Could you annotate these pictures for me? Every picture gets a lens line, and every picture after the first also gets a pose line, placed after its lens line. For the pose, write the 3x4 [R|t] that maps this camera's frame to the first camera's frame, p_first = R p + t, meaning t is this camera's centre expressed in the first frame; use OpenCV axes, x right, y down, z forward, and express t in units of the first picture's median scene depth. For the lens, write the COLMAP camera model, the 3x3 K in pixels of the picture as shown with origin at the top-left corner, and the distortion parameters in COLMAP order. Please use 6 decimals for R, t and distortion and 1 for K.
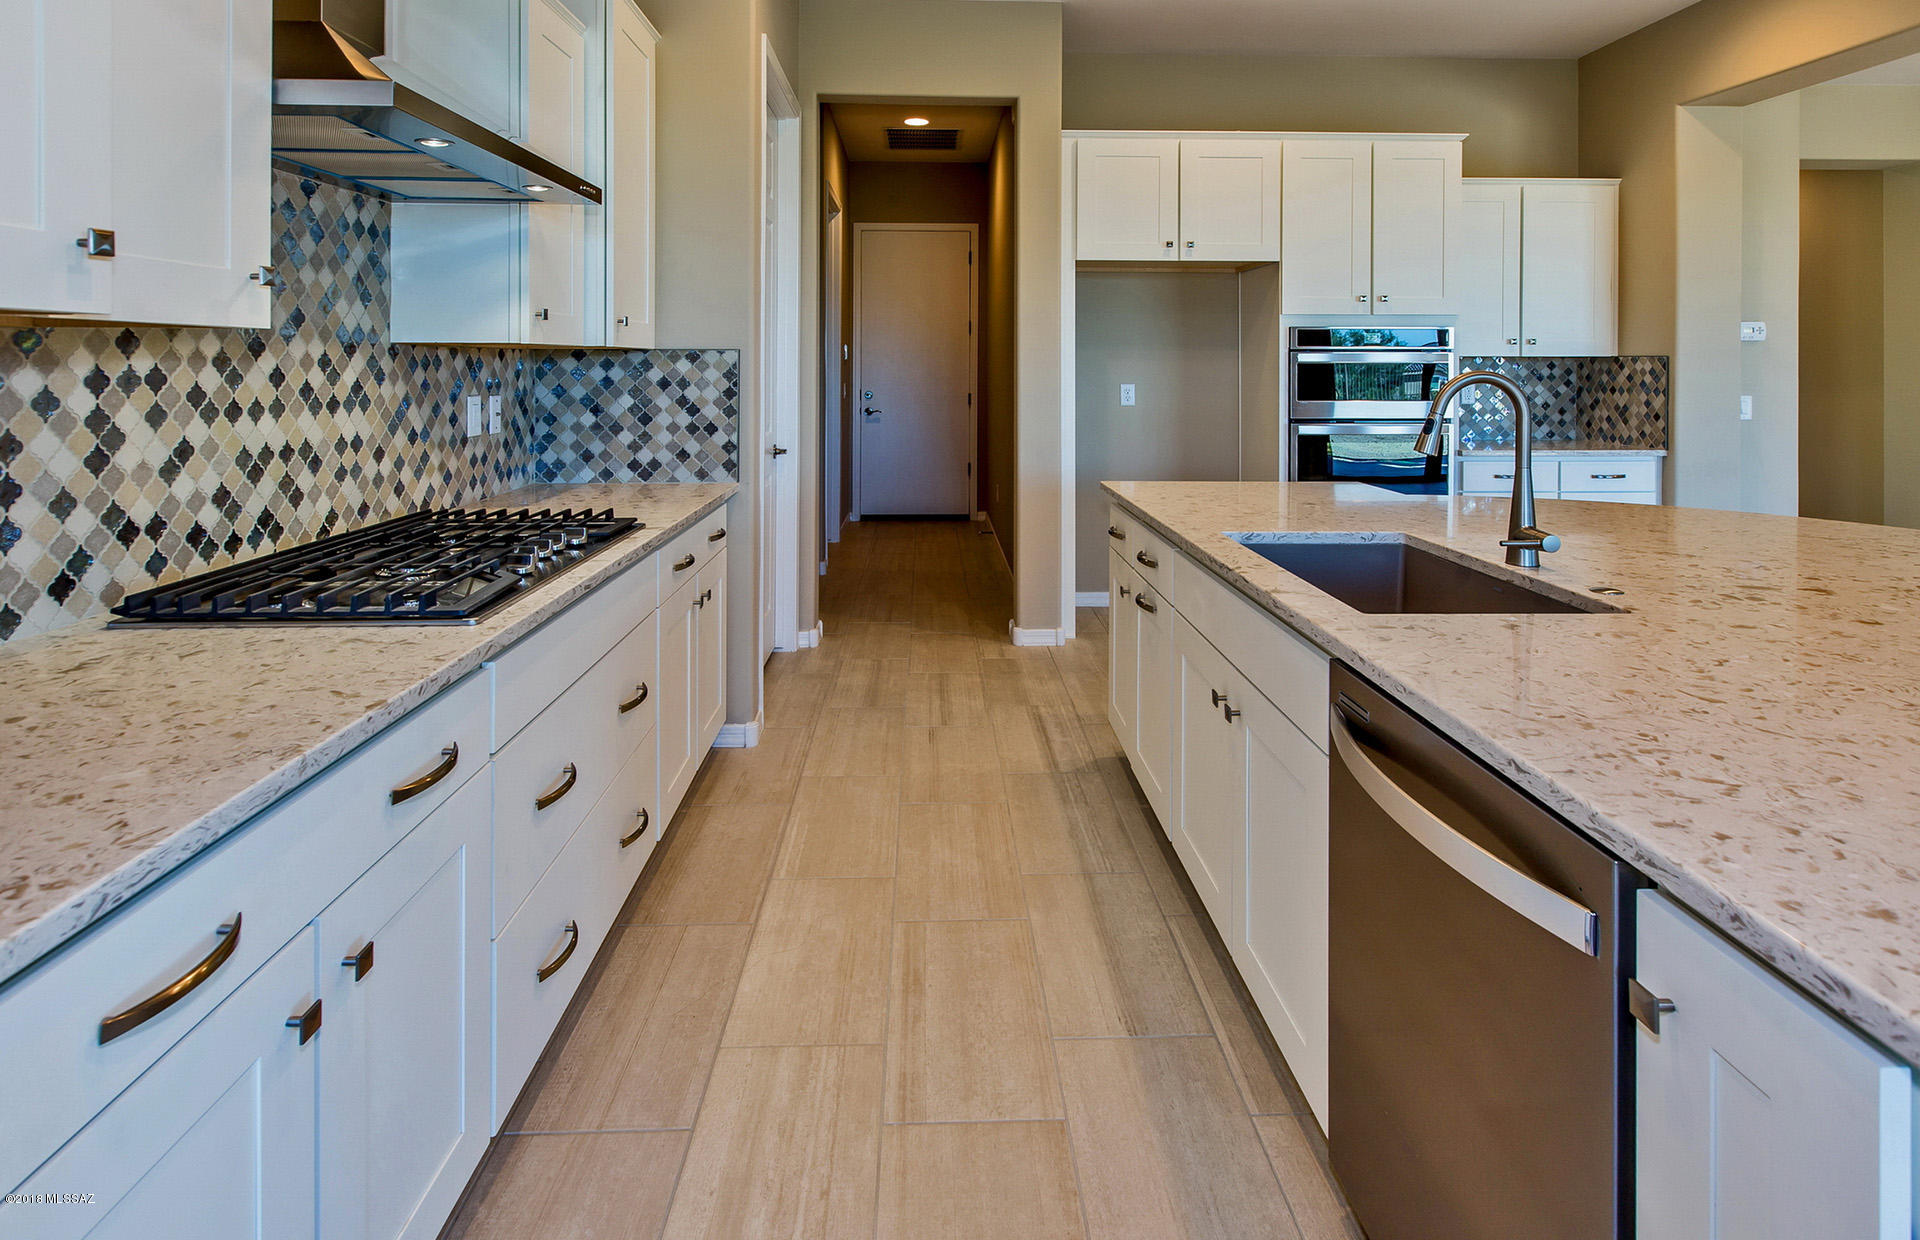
lens RADIAL K [[947.8, 0, 967.9], [0, 947.8, 369.6], [0, 0, 1]] dist [0.000975, -0.000236]
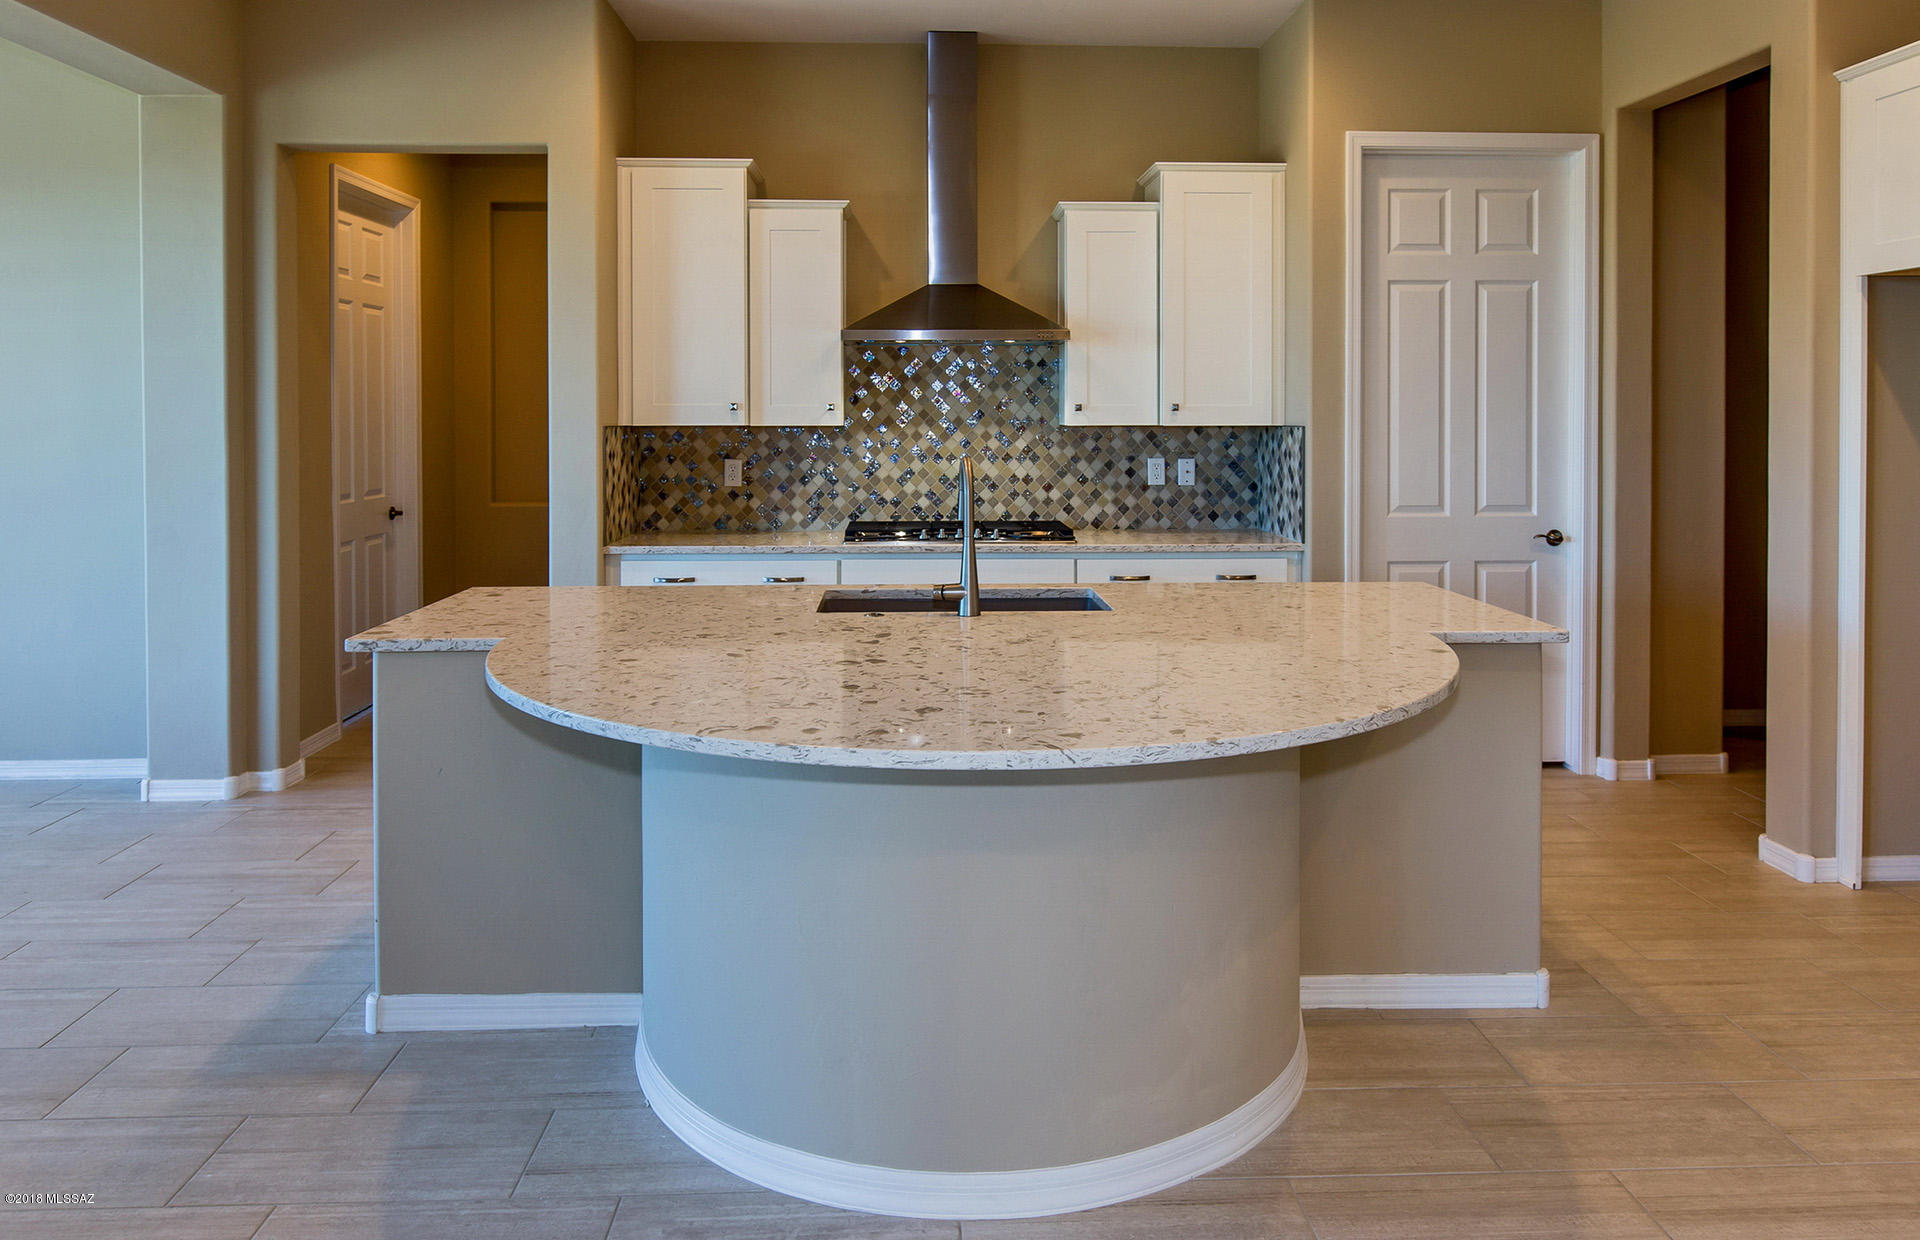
lens RADIAL K [[1329.6, 0, 957.8], [0, 1329.6, 426.3], [0, 0, 1]] dist [0.000646, 0.000405]
pose [[0.013915, 0.006876, -0.999880, 1.758266], [-0.004508, 0.999967, 0.006814, -0.039368], [0.999893, 0.004412, 0.013945, 0.736564]]
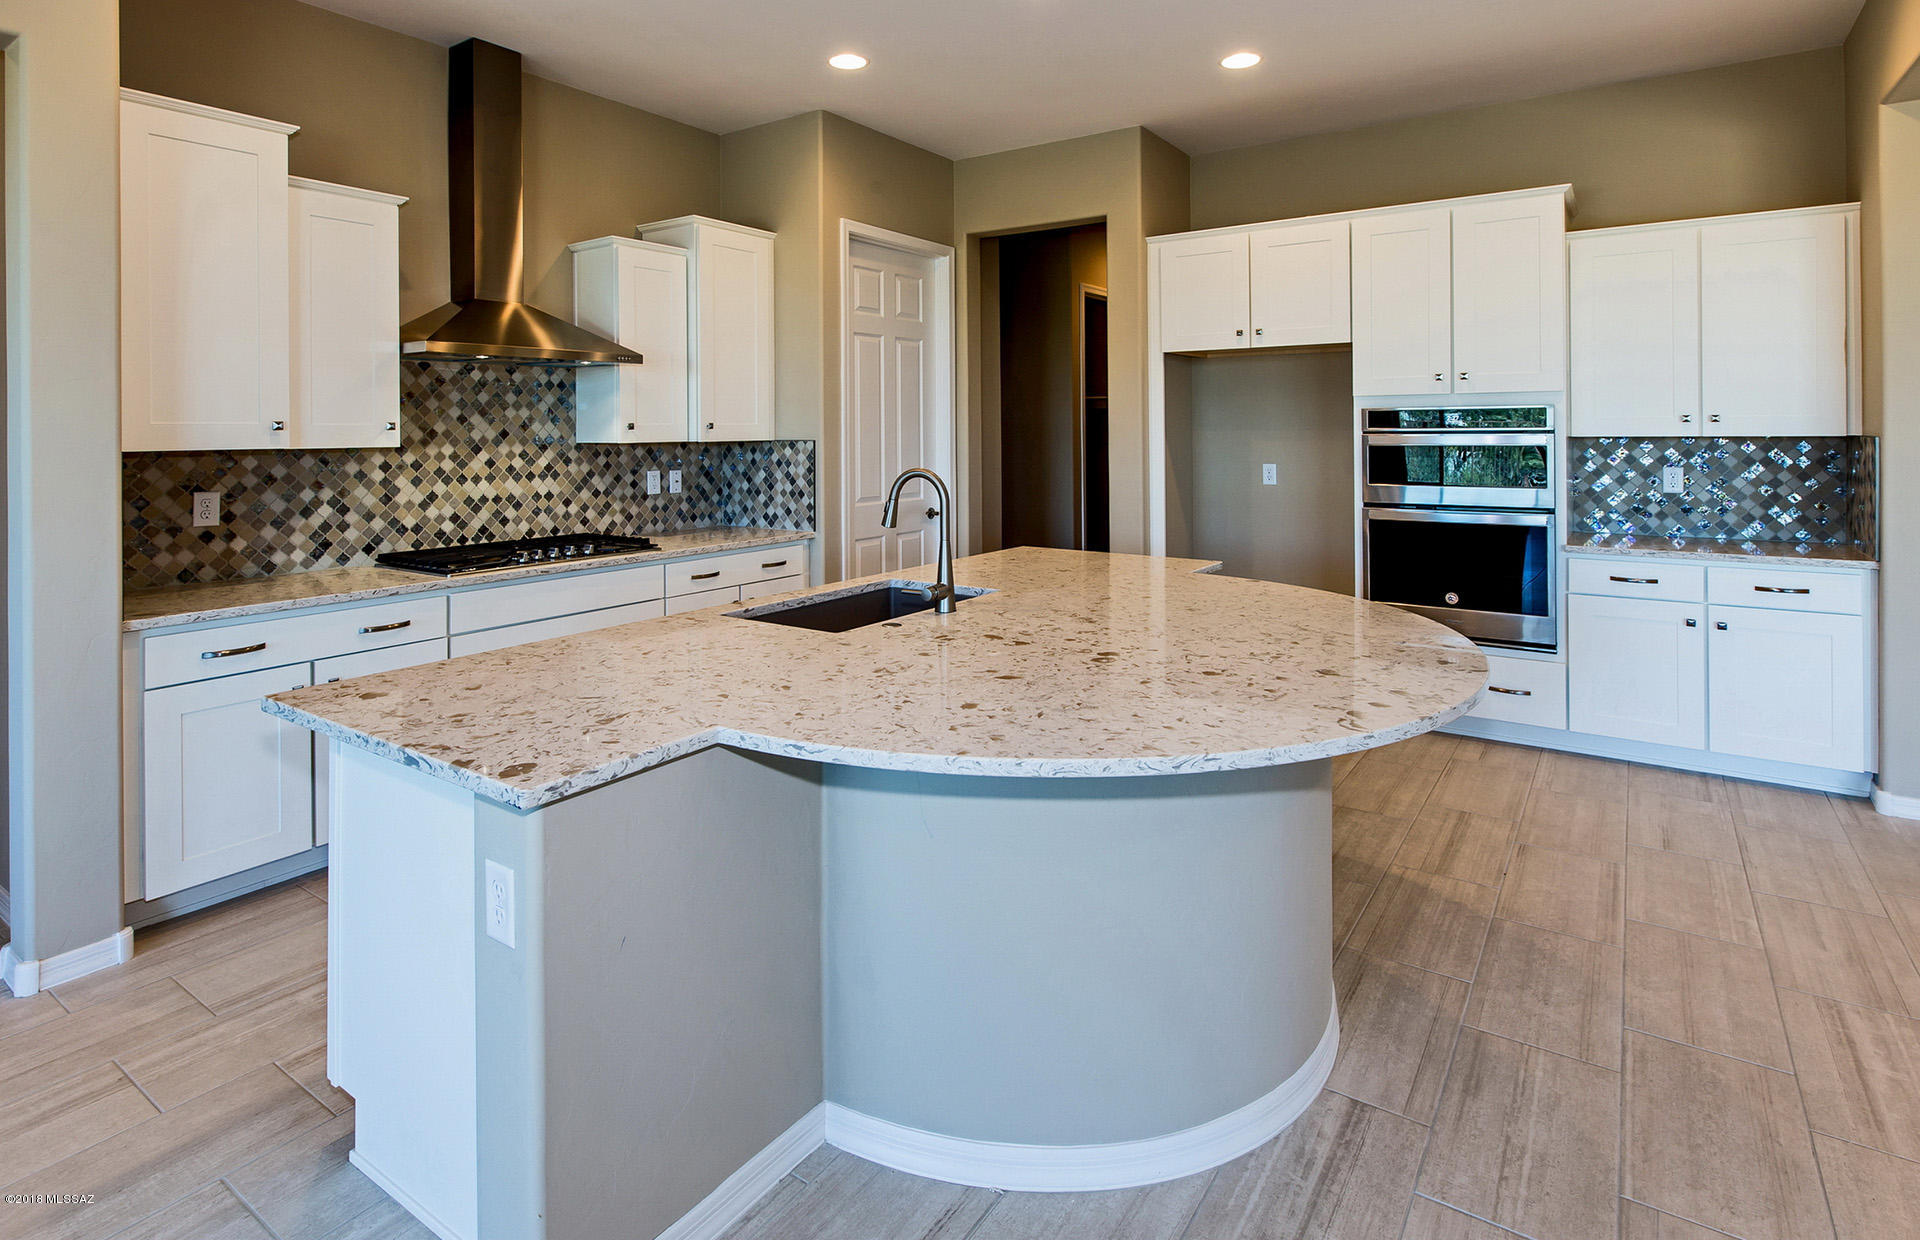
lens RADIAL K [[964.5, 0, 981.2], [0, 964.5, 428.6], [0, 0, 1]] dist [0.001601, -0.000101]
pose [[0.810040, -0.009282, -0.586301, 1.096994], [0.006647, 0.999956, -0.006648, -0.036554], [0.586337, 0.001488, 0.810066, -0.071654]]
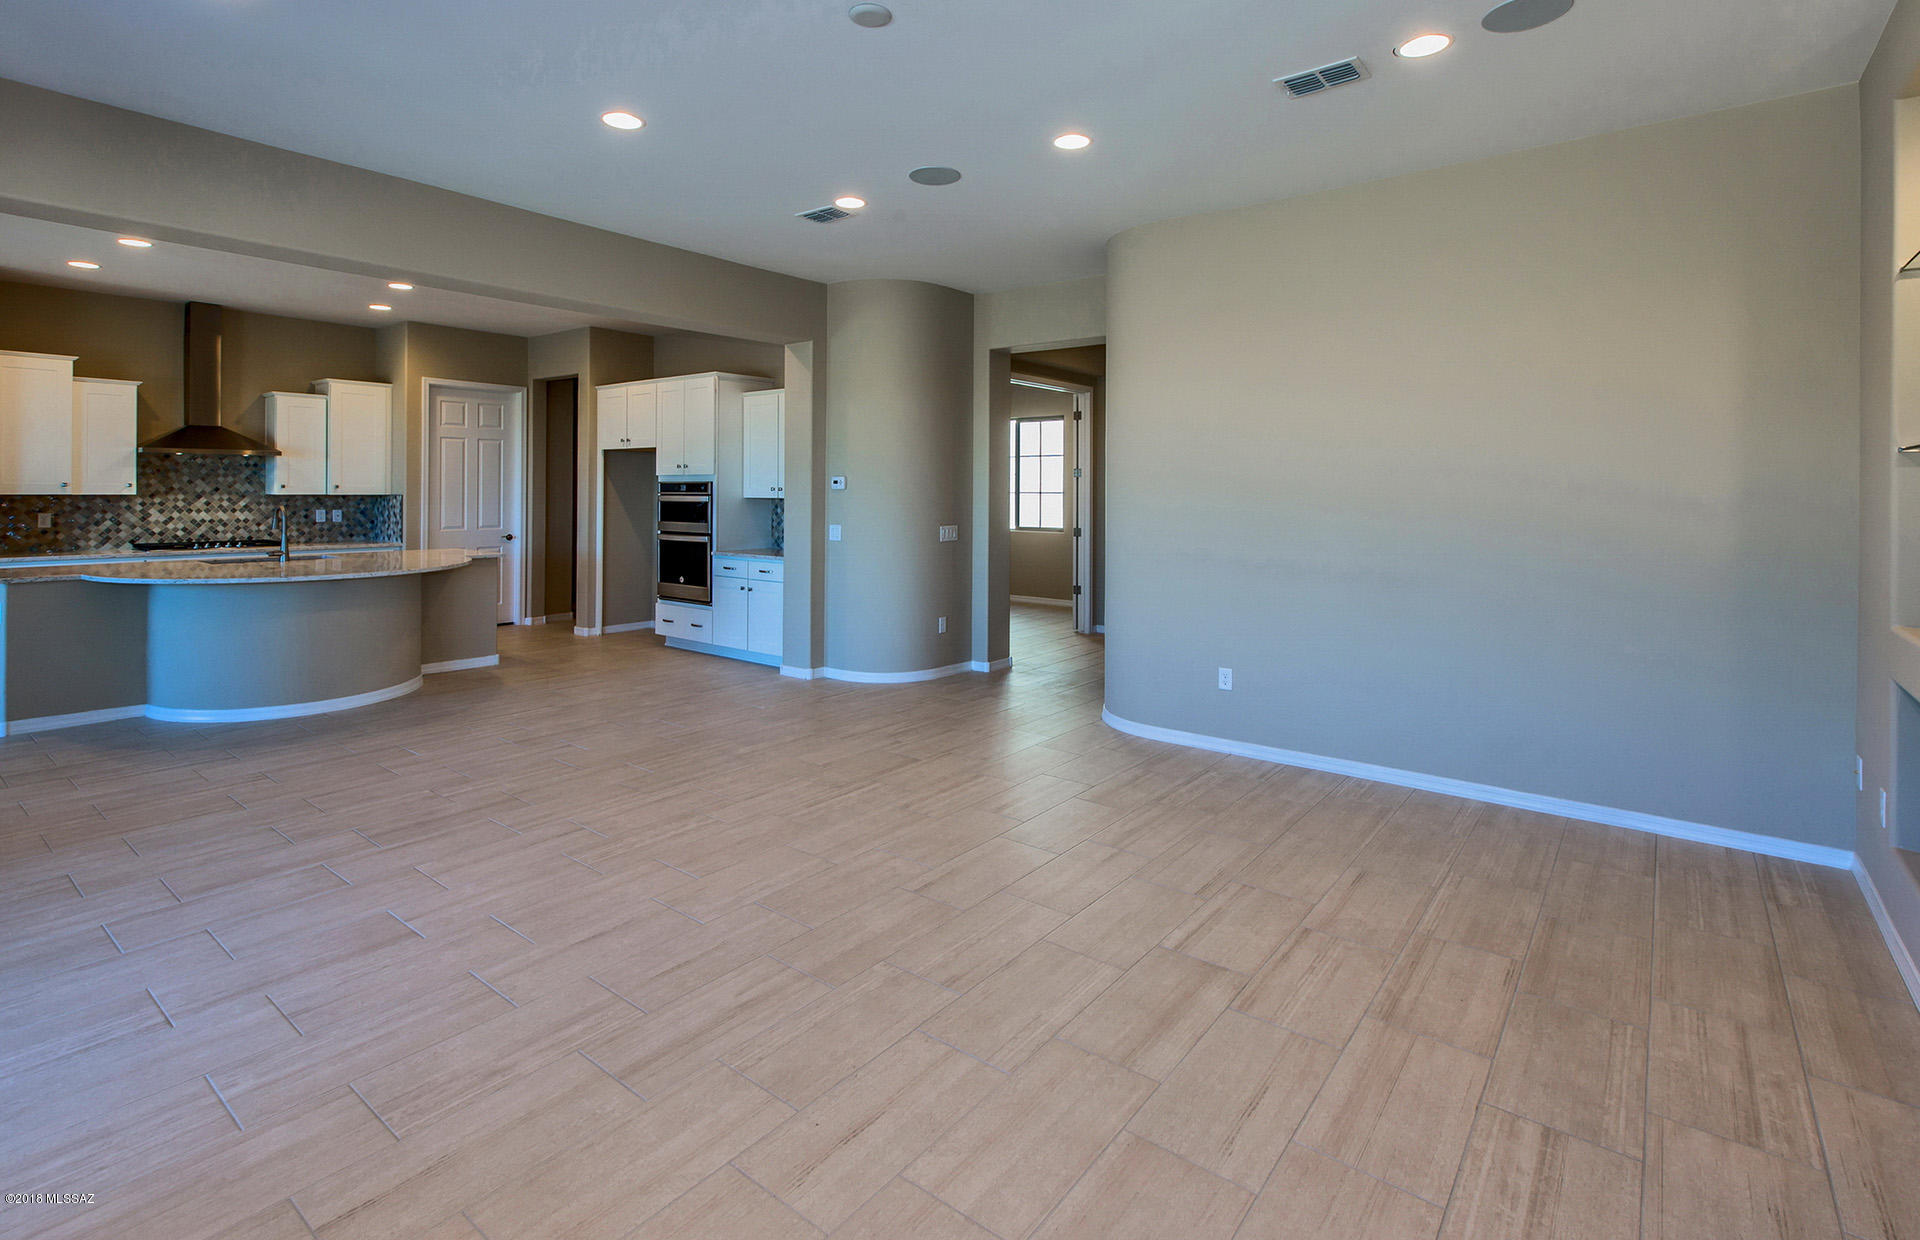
lens RADIAL K [[884.2, 0, 980.5], [0, 884.2, 487.7], [0, 0, 1]] dist [-0.000902, -0.001200]
pose [[0.781033, 0.000645, -0.624490, 3.526279], [-0.007457, 0.999938, -0.008294, -0.043884], [0.624445, 0.011135, 0.780989, 0.047997]]
